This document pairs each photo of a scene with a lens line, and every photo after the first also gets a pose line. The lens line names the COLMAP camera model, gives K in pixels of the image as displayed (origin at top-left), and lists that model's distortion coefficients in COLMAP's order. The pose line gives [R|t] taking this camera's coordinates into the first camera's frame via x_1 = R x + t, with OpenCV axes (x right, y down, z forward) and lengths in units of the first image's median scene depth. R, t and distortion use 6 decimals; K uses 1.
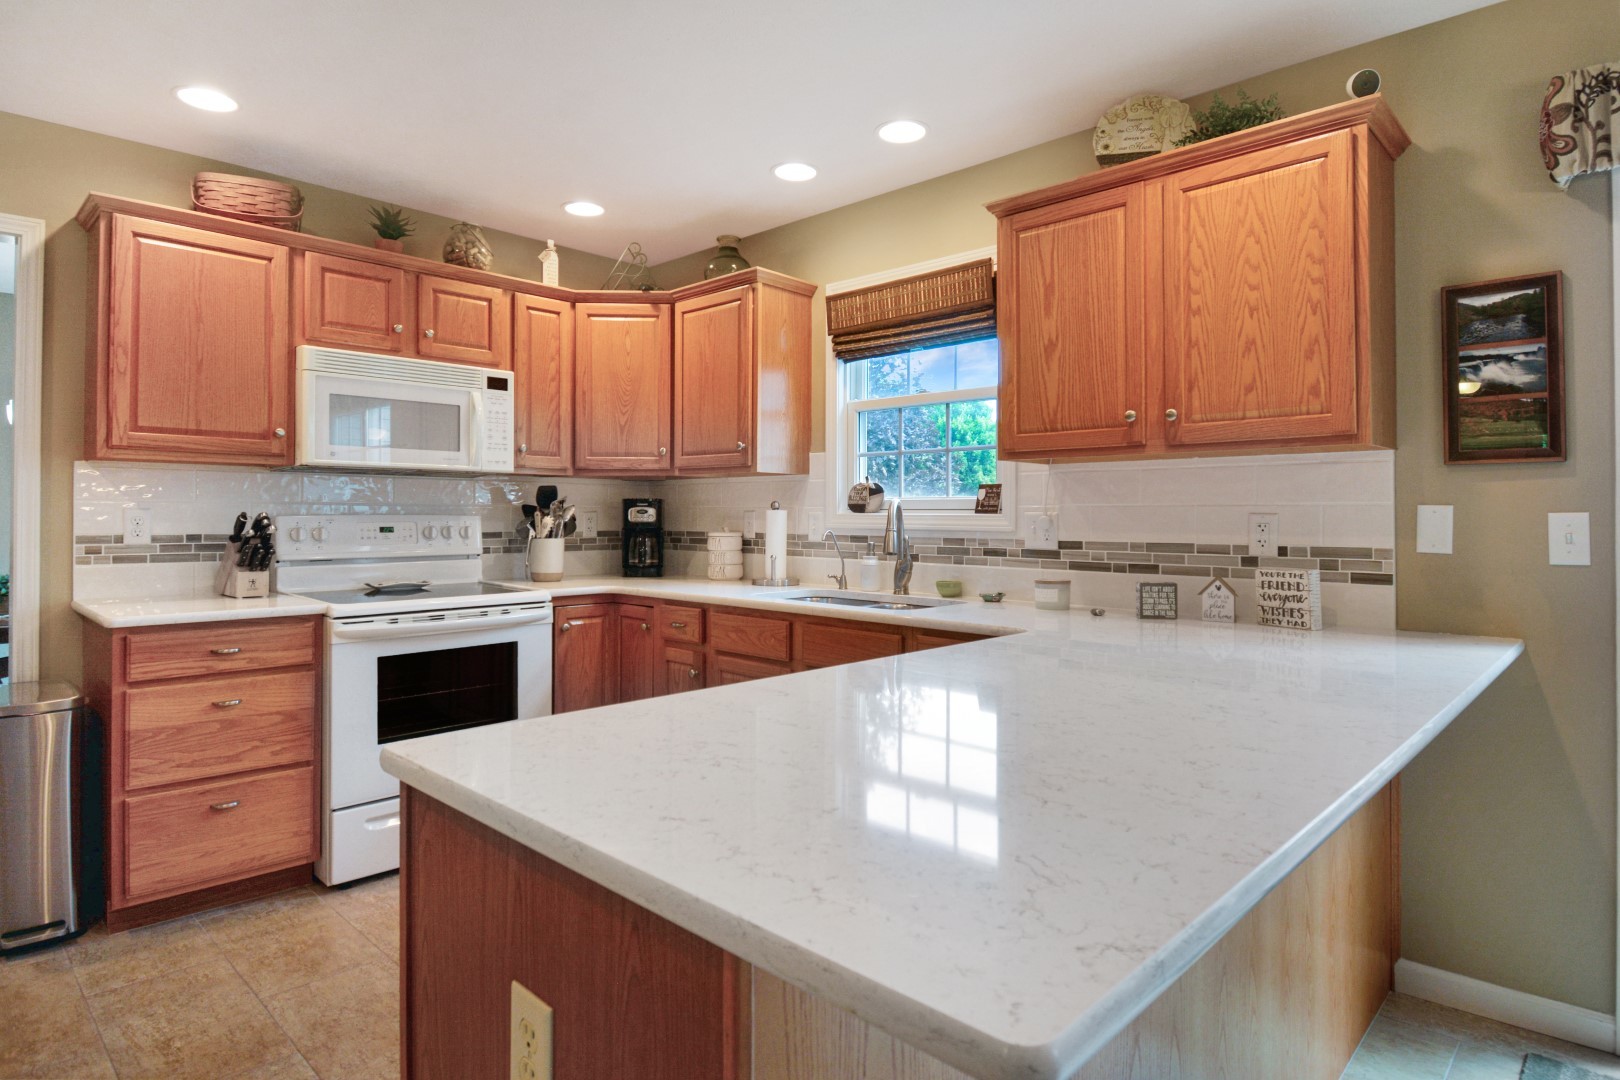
lens RADIAL K [[881.4, 0, 810.5], [0, 881.4, 502.5], [0, 0, 1]] dist [0.004948, -0.015982]
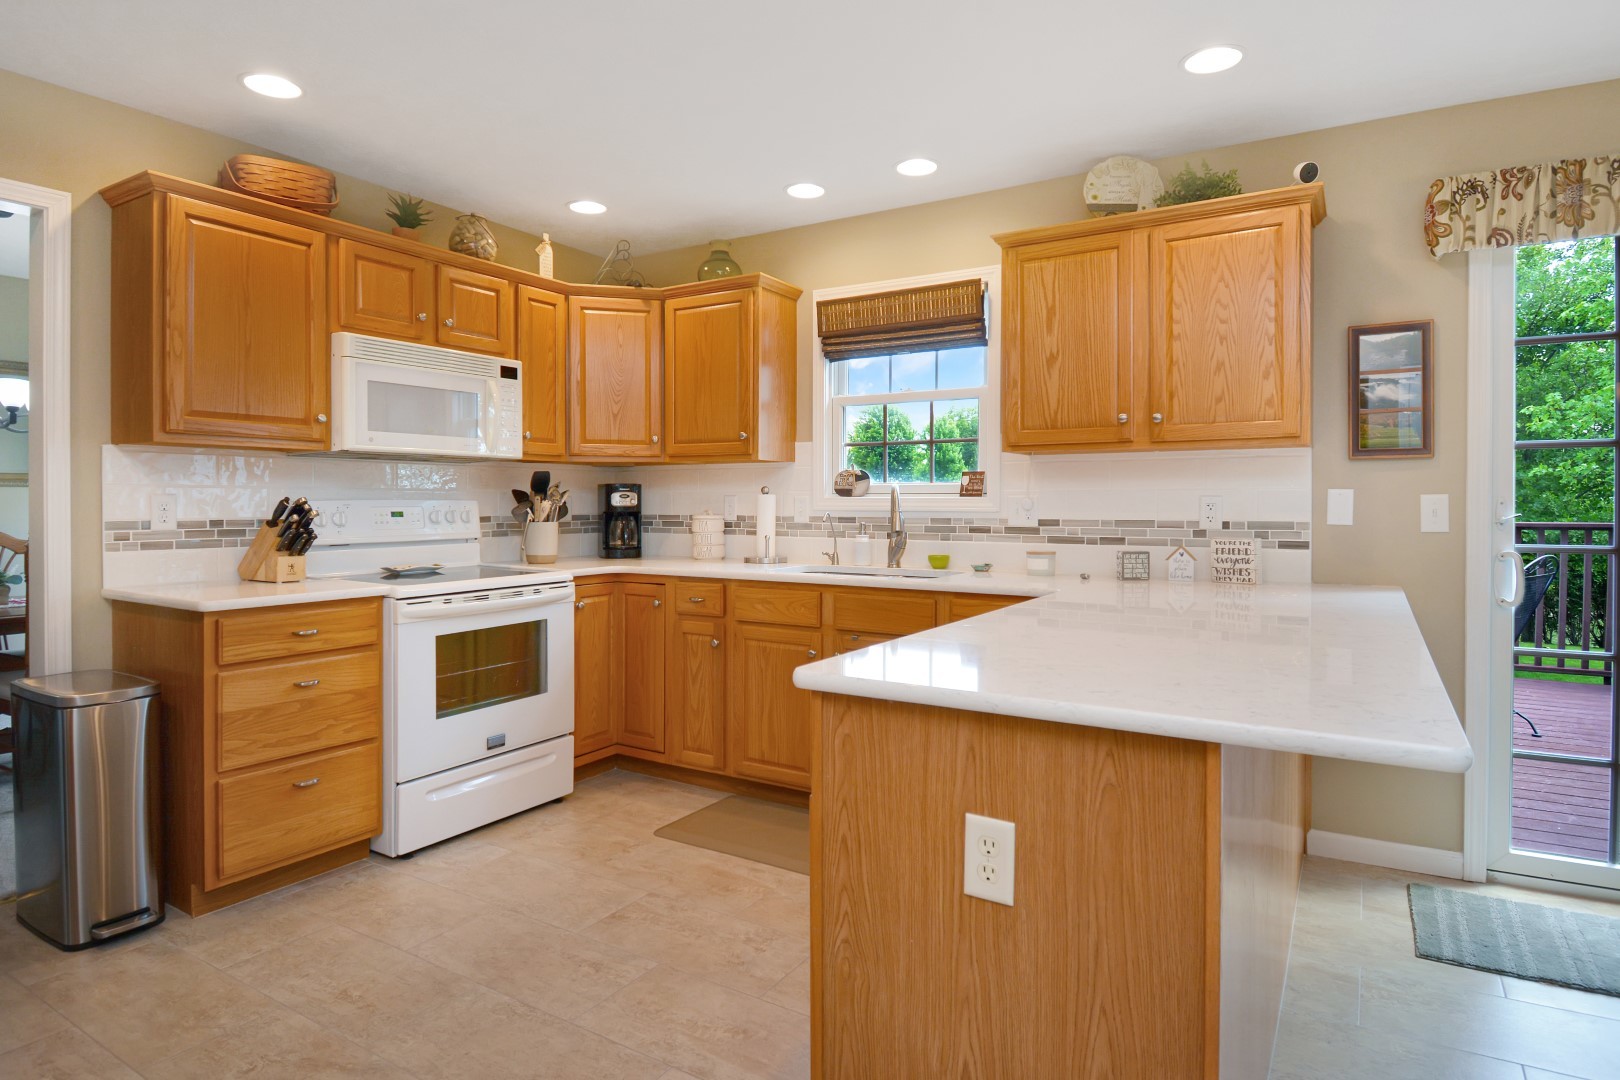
lens RADIAL K [[888.2, 0, 807.8], [0, 888.2, 504.0], [0, 0, 1]] dist [-0.003409, -0.000447]
pose [[0.977671, -0.004160, 0.210101, -0.288372], [0.000355, 0.999835, 0.018145, 0.000637], [-0.210142, -0.017665, 0.977511, -0.119022]]
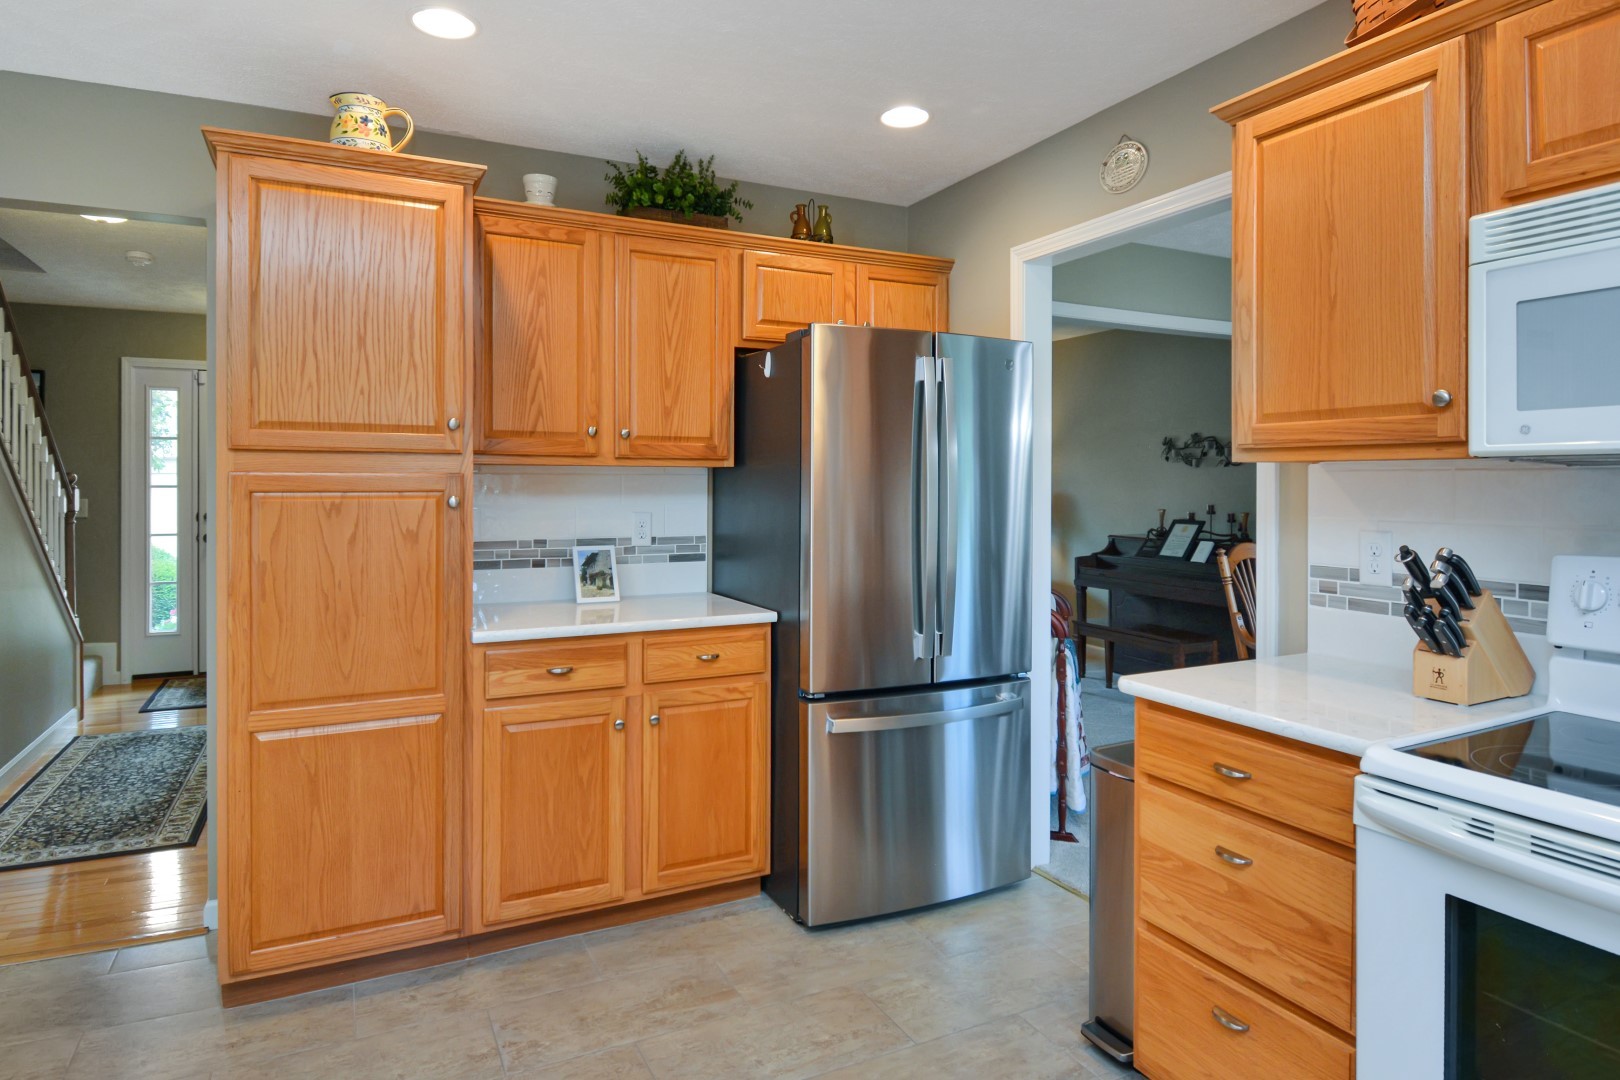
lens RADIAL K [[966.4, 0, 807.8], [0, 966.4, 487.8], [0, 0, 1]] dist [-0.003841, -0.000225]
pose [[-0.337069, -0.001835, -0.941478, 0.069721], [0.006946, 0.999966, -0.004436, -0.027121], [0.941454, -0.008035, -0.337045, 0.887607]]
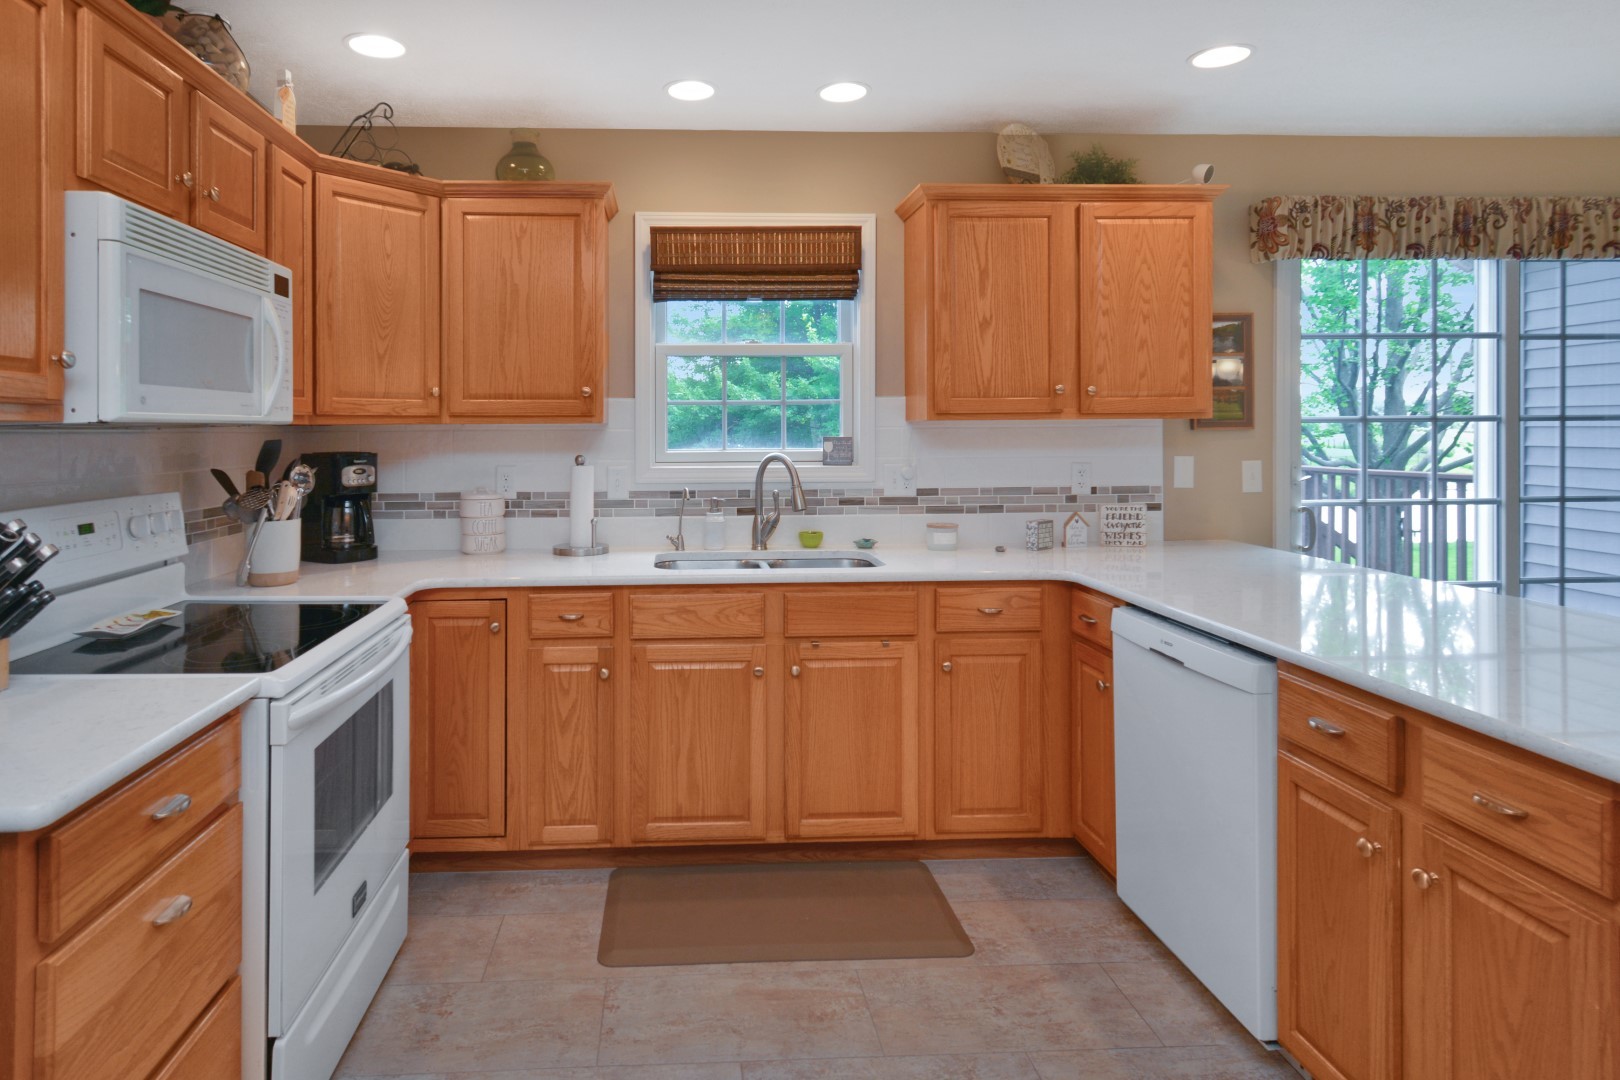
lens RADIAL K [[902.3, 0, 708.0], [0, 902.3, 427.5], [0, 0, 1]] dist [0.002588, 0.001324]
pose [[0.694406, -0.006848, 0.719551, -0.762618], [-0.000049, 0.999954, 0.009563, -0.047646], [-0.719583, -0.006676, 0.694374, 0.399956]]
